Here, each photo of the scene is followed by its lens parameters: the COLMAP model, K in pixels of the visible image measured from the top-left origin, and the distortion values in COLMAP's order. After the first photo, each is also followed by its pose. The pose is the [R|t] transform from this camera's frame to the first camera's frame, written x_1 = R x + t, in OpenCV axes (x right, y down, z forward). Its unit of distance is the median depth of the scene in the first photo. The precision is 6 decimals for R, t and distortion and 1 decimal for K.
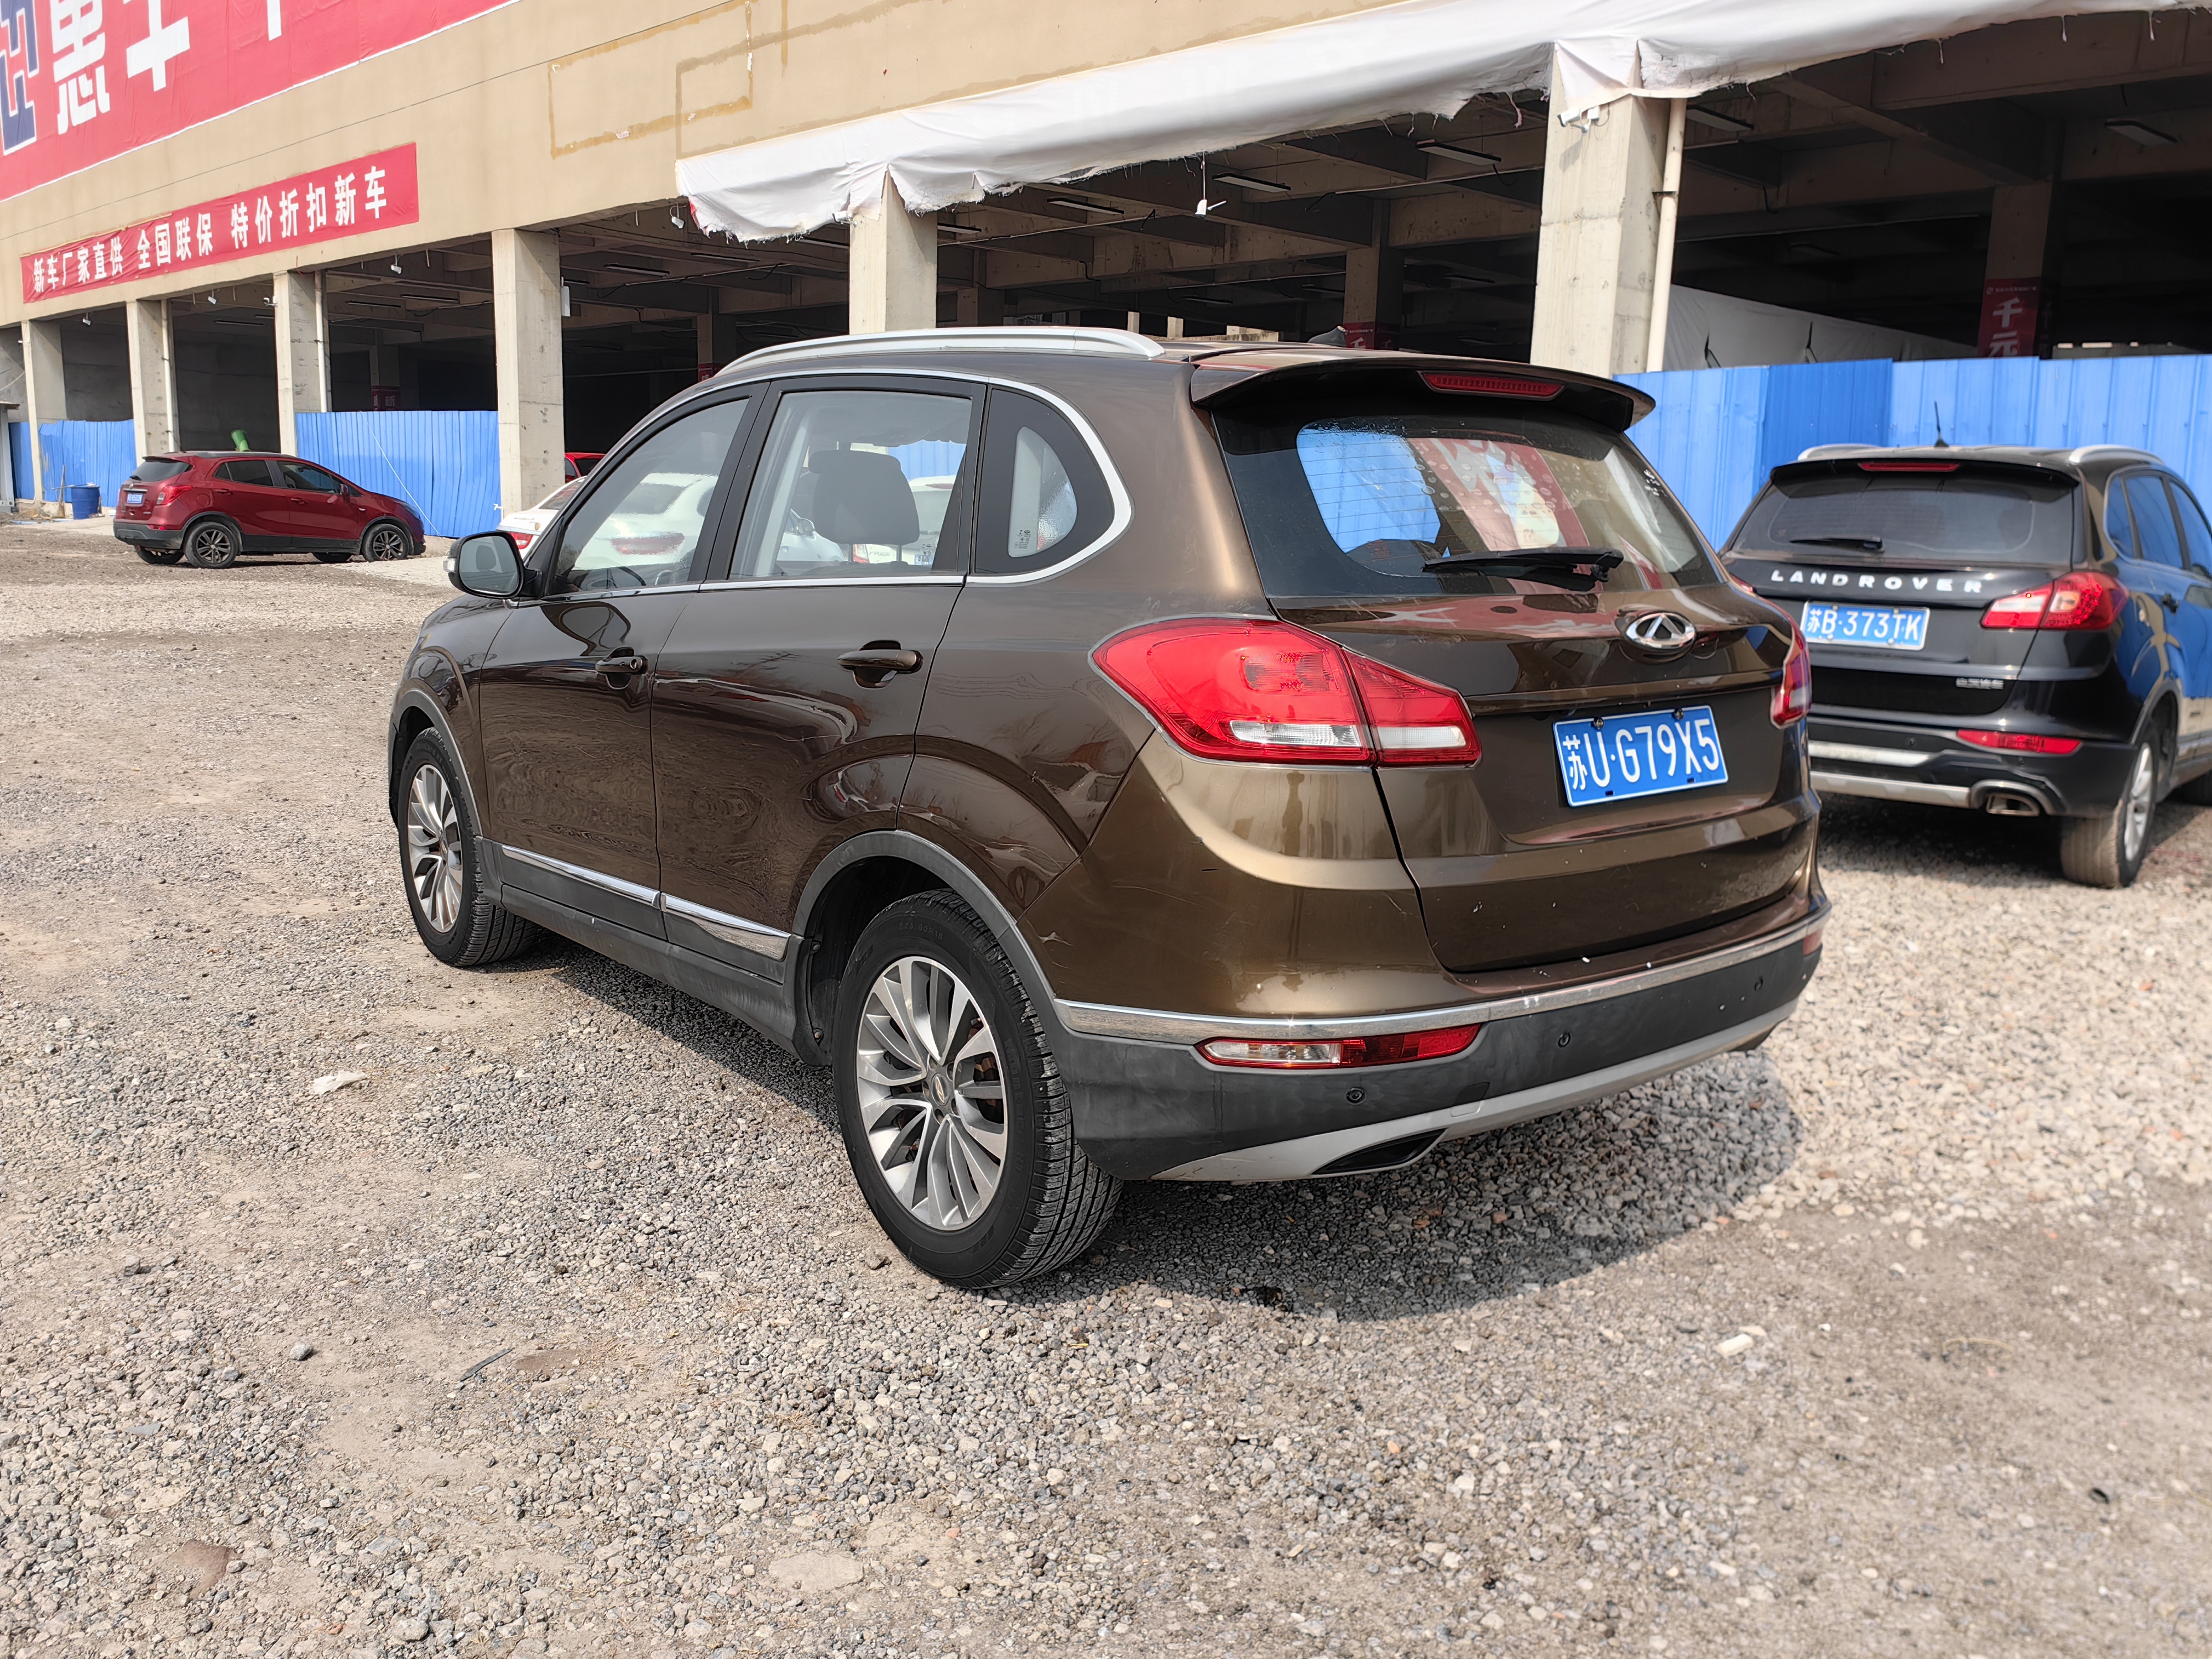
lens RADIAL K [[1758.0, 0, 1107.2], [0, 1758.0, 772.1], [0, 0, 1]] dist [0.092574, -0.162345]
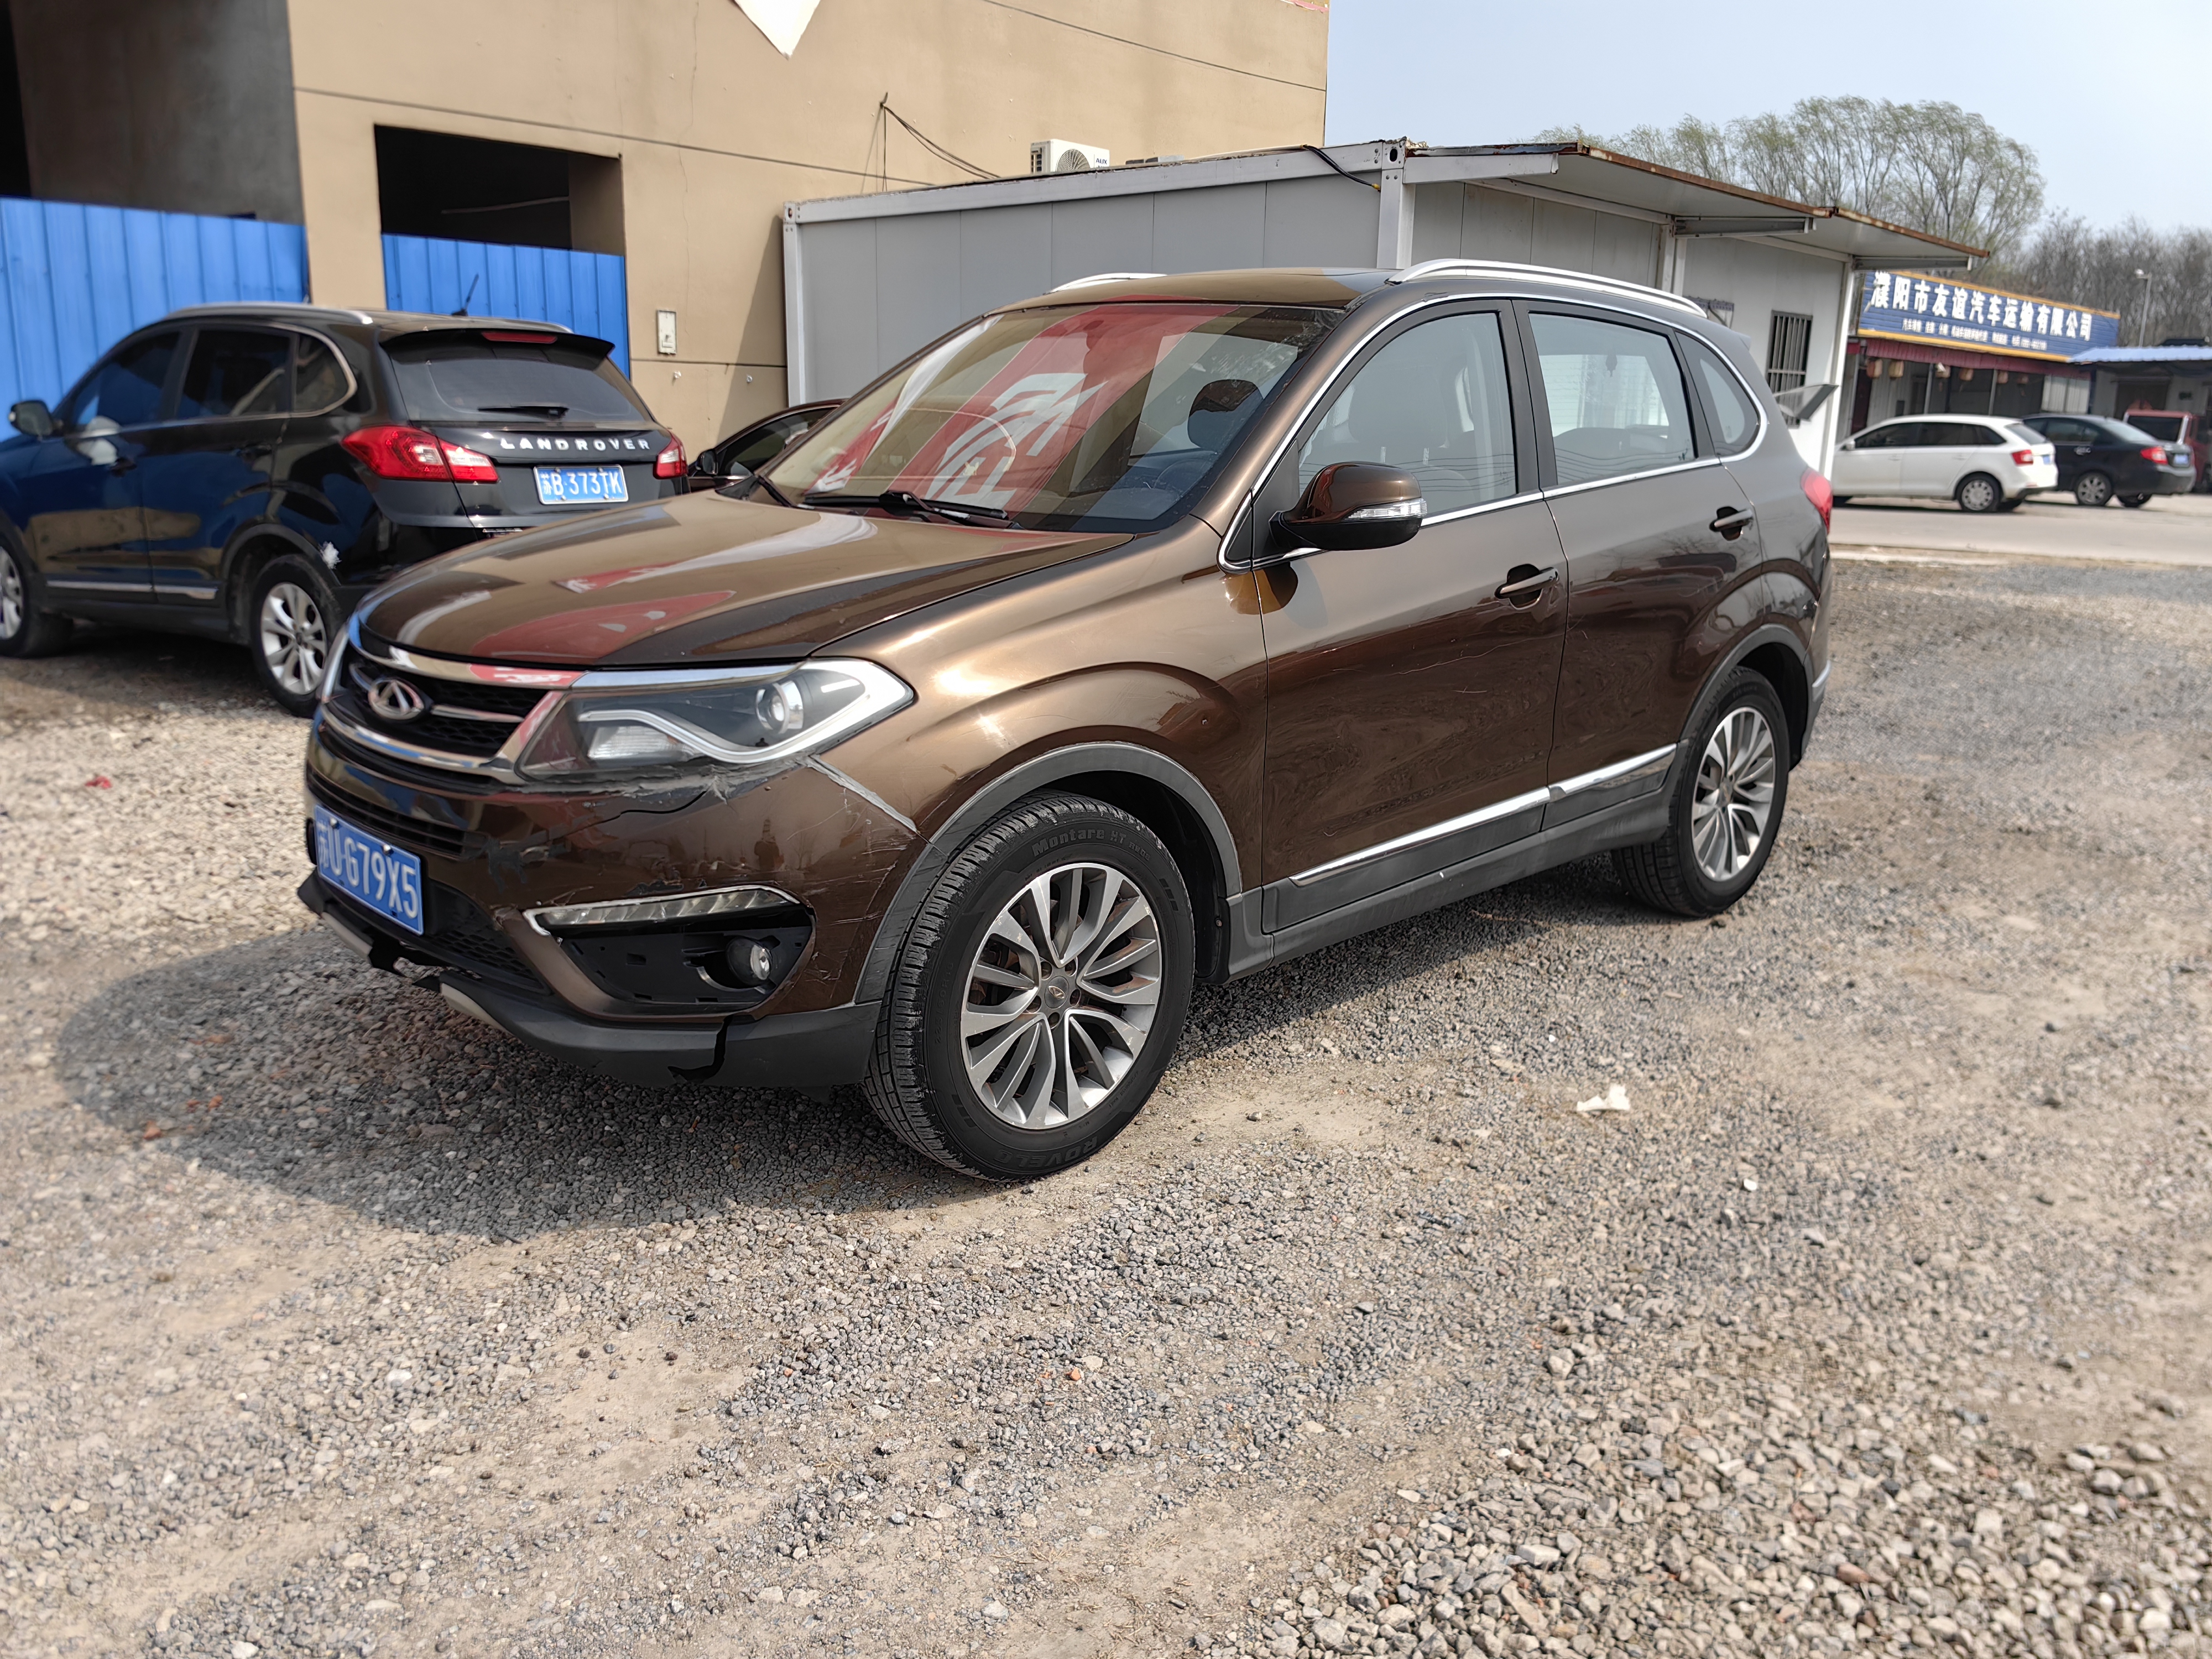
lens RADIAL K [[1758.0, 0, 1107.2], [0, 1758.0, 772.1], [0, 0, 1]] dist [0.092574, -0.162345]
pose [[-0.106179, -0.231643, 0.966989, -1.068176], [0.130859, 0.960773, 0.244522, -0.201496], [-0.985699, 0.152502, -0.071701, 1.138805]]
